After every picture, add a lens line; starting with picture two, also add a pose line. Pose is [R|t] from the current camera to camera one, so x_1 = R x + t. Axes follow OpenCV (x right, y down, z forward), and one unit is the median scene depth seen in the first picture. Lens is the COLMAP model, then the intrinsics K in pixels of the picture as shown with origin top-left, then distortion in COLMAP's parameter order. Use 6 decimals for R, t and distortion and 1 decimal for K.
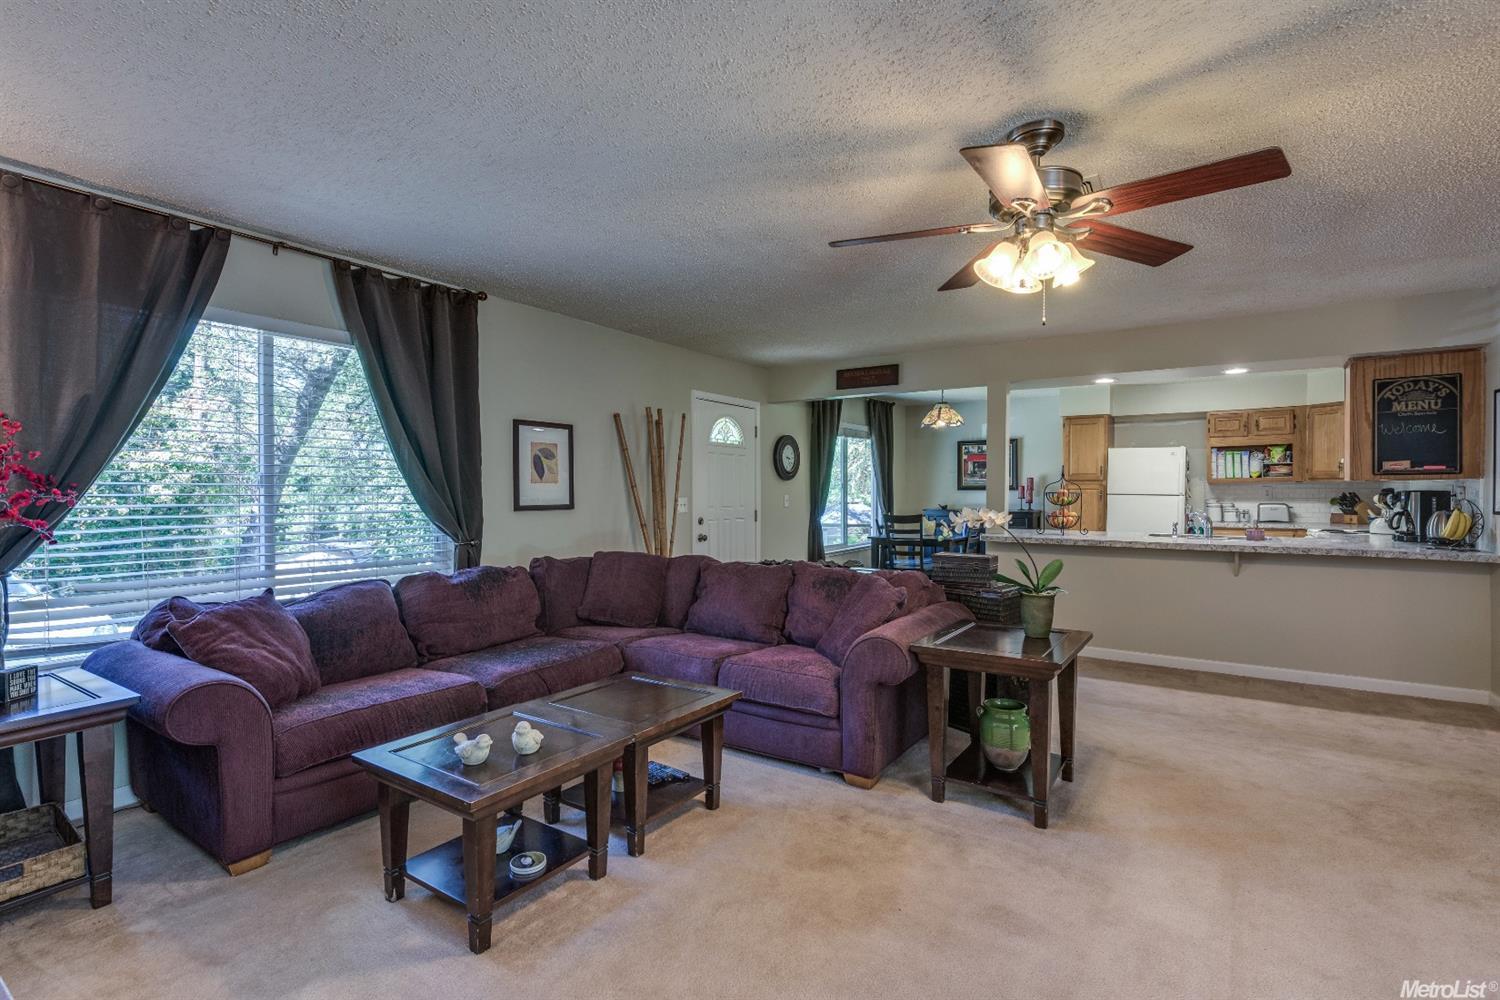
lens RADIAL K [[692.1, 0, 729.4], [0, 692.1, 488.7], [0, 0, 1]] dist [-0.000716, -0.000007]
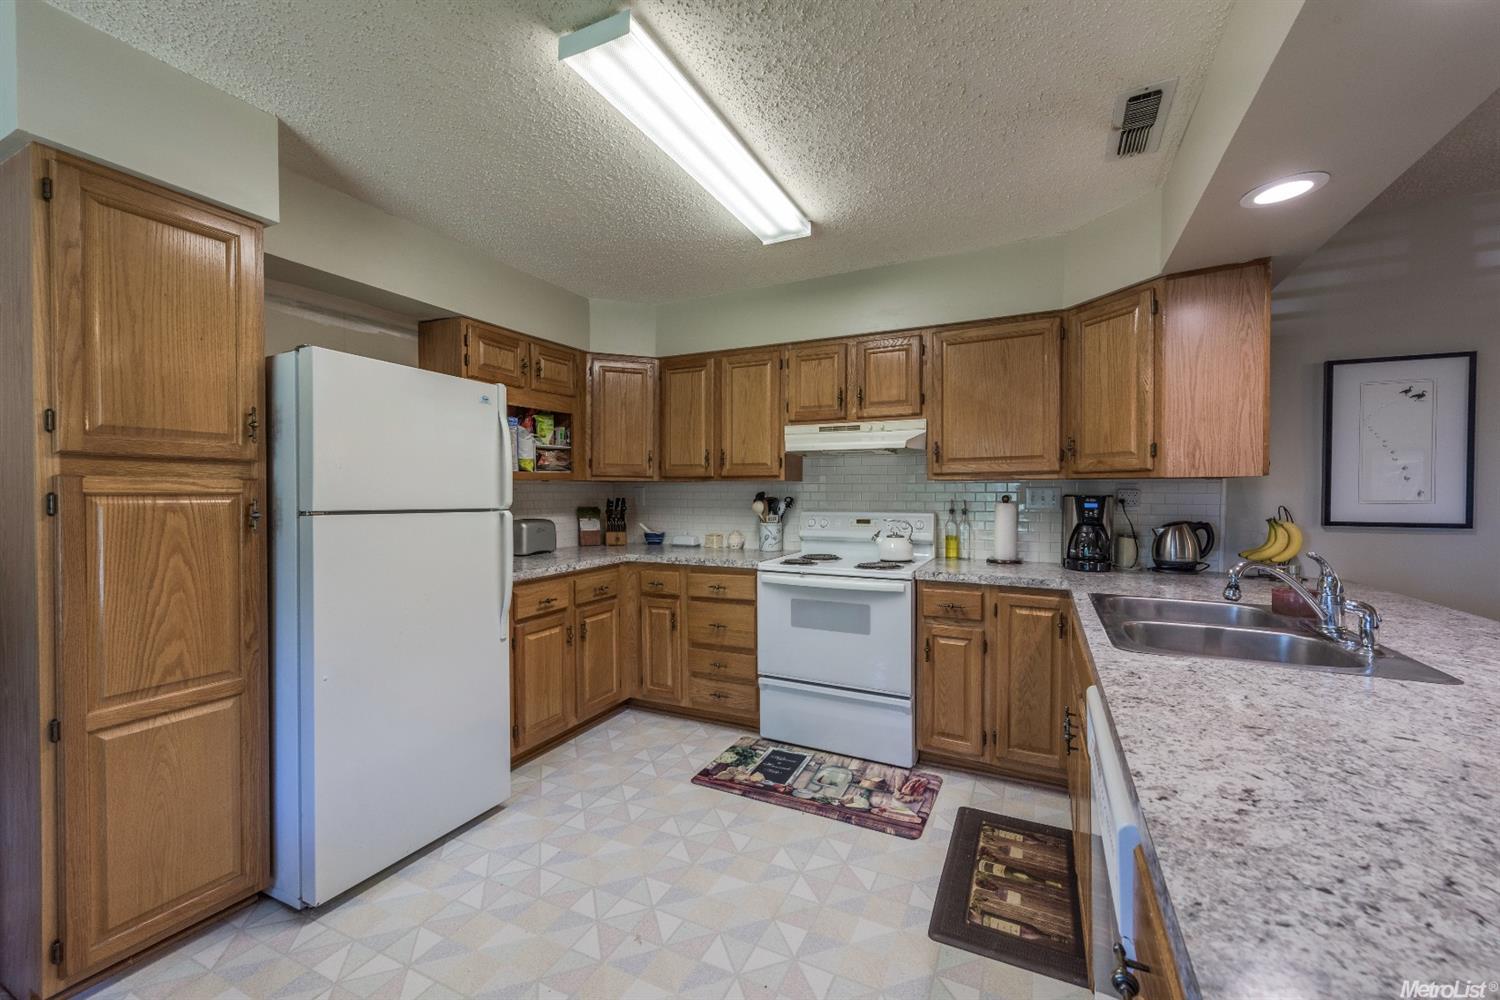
lens RADIAL K [[580.4, 0, 769.5], [0, 580.4, 500.2], [0, 0, 1]] dist [0.009335, -0.000683]
pose [[-0.168237, -0.011064, 0.985684, 0.301765], [0.000963, 0.999935, 0.011389, 0.000880], [-0.985746, 0.002866, -0.168215, 0.908629]]
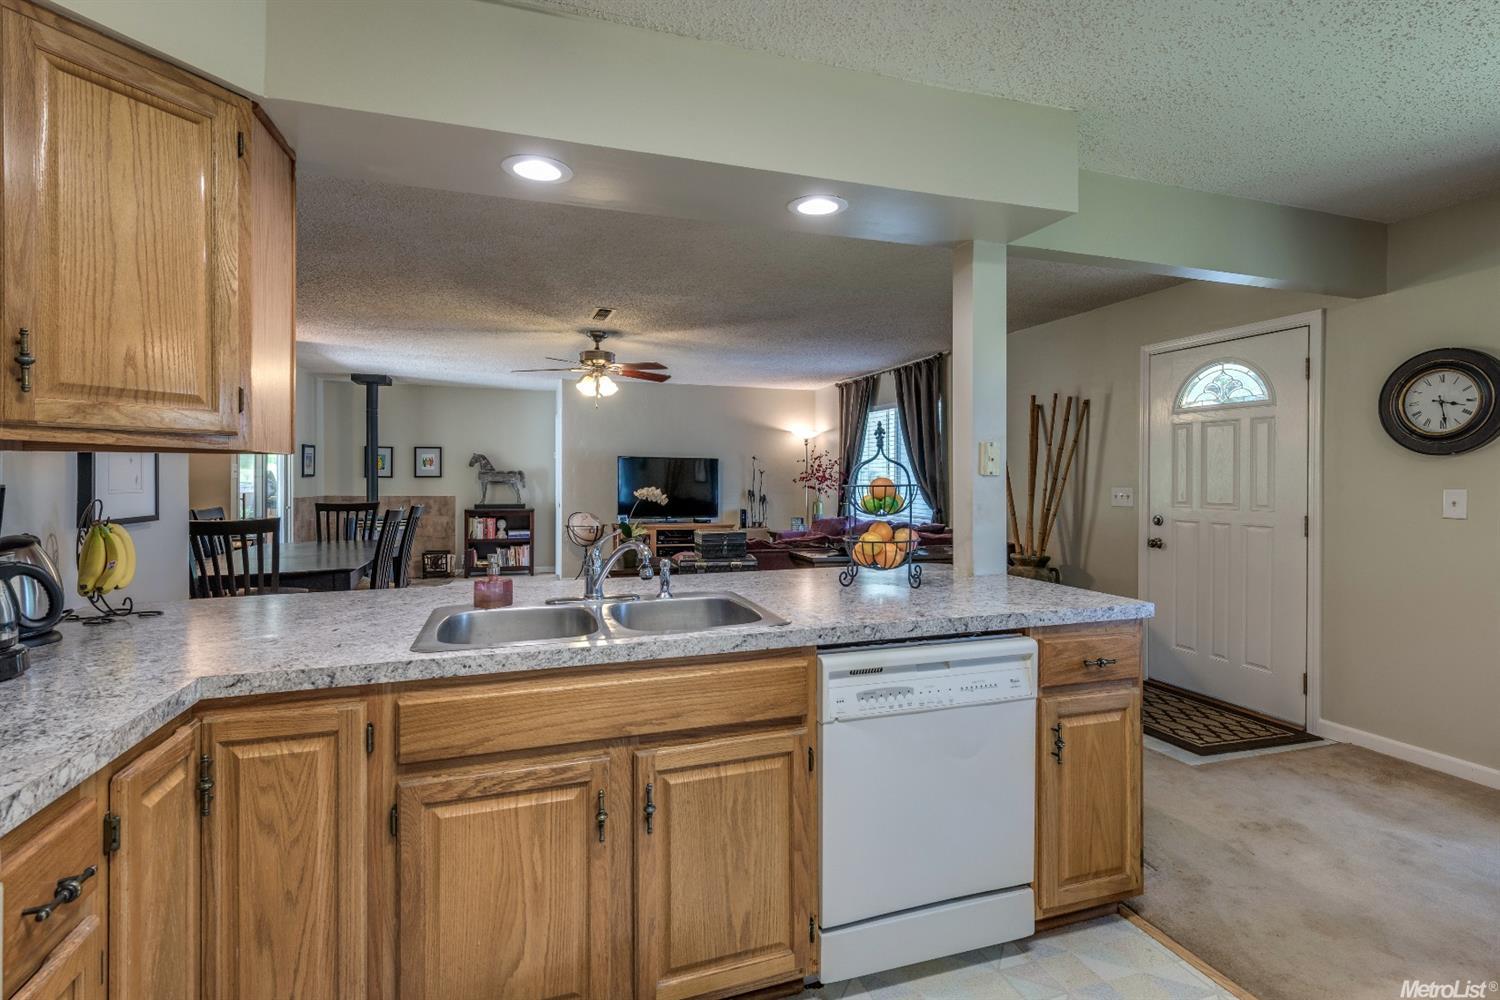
lens RADIAL K [[692.1, 0, 747.7], [0, 692.1, 478.2], [0, 0, 1]] dist [-0.000716, -0.000007]
pose [[-0.588273, 0.000299, -0.808662, 0.669036], [0.001306, 0.999999, -0.000581, 0.001299], [0.808661, -0.001398, -0.588273, 0.896988]]
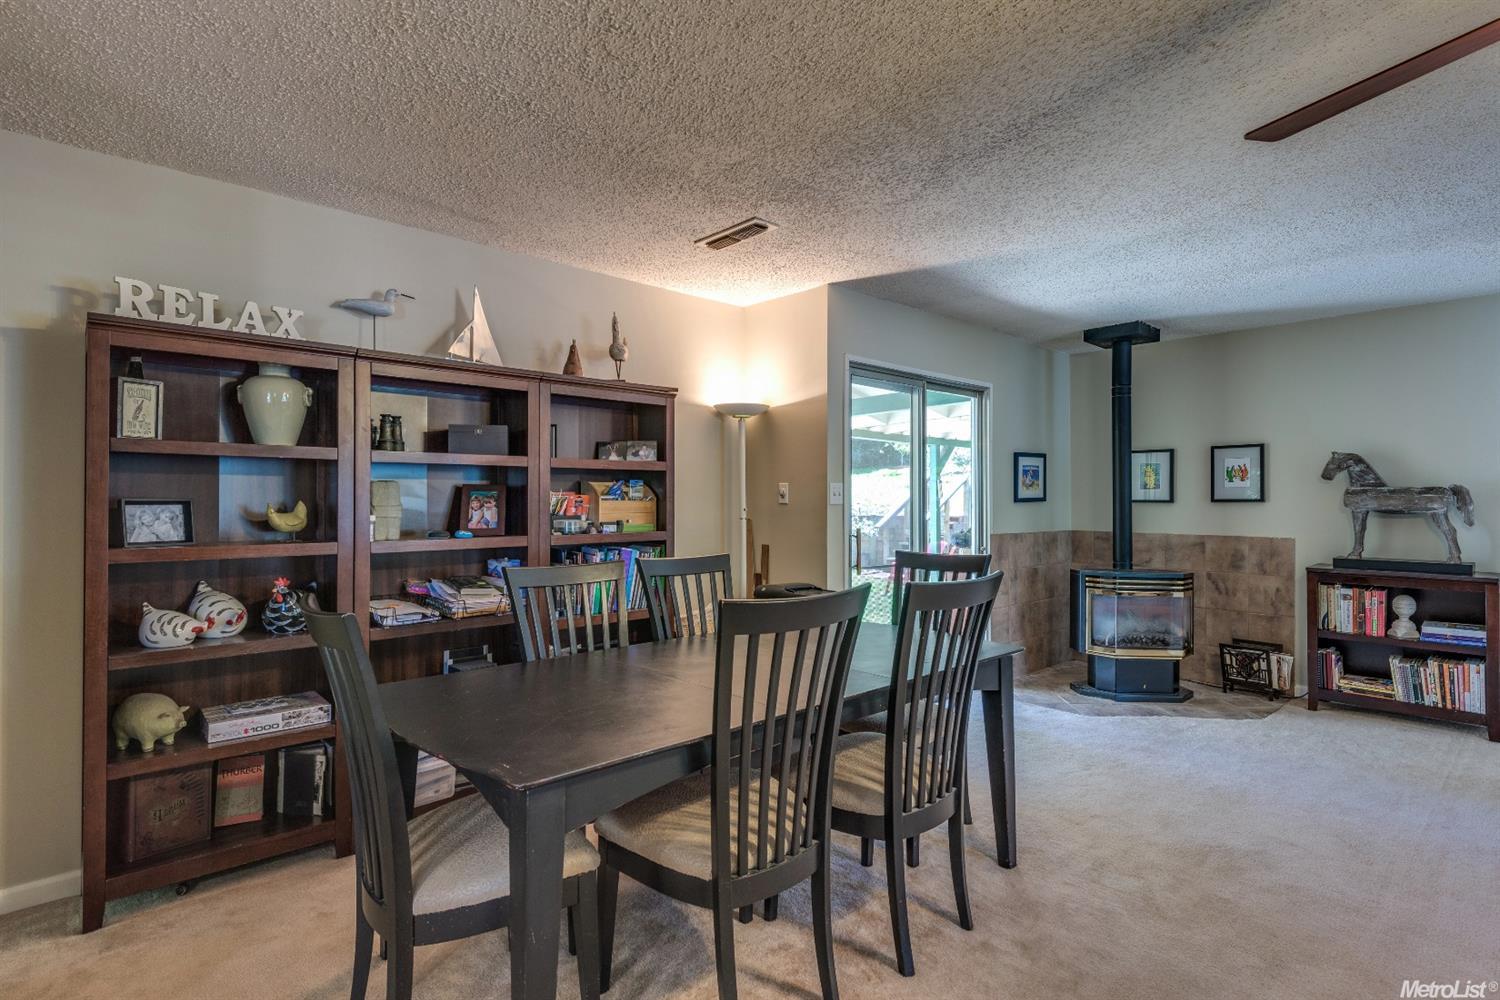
lens RADIAL K [[774.0, 0, 757.6], [0, 774.0, 496.0], [0, 0, 1]] dist [0.017493, -0.000425]
pose [[-0.984285, 0.002243, 0.176572, 0.302269], [0.000587, 0.999955, -0.009430, -0.000585], [-0.176585, -0.009179, -0.984243, 0.498786]]
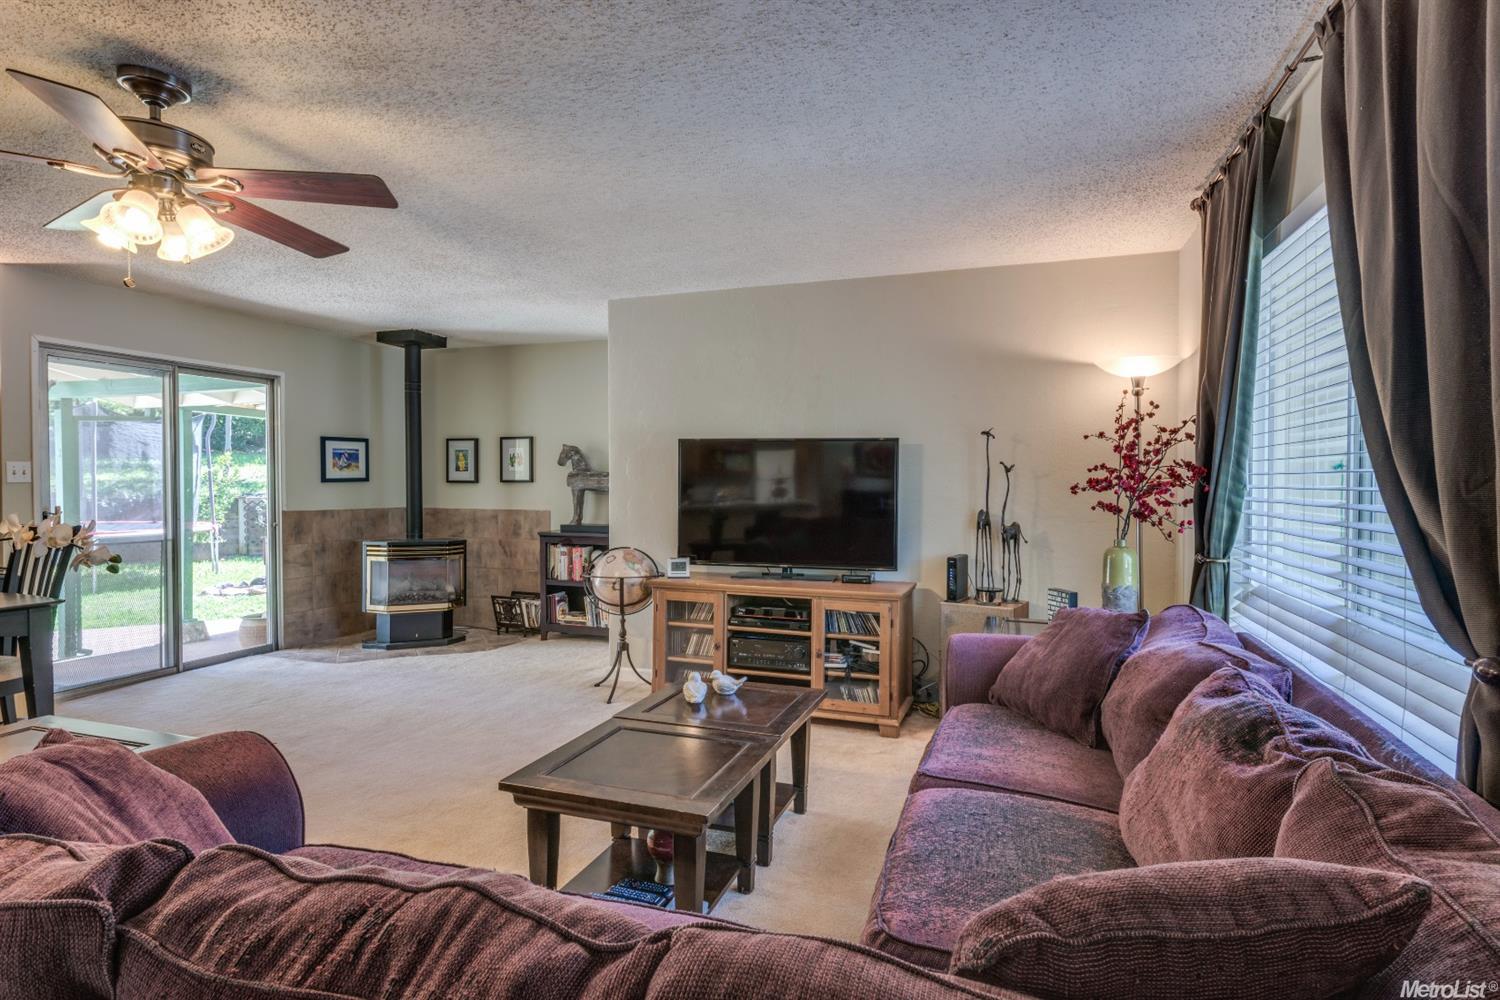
lens RADIAL K [[774.0, 0, 751.1], [0, 774.0, 497.7], [0, 0, 1]] dist [0.017493, -0.000425]
pose [[-0.951795, 0.003673, -0.306714, -0.021547], [-0.000749, 0.999898, 0.014297, 0.003497], [0.306735, 0.013838, -0.951694, 0.665623]]
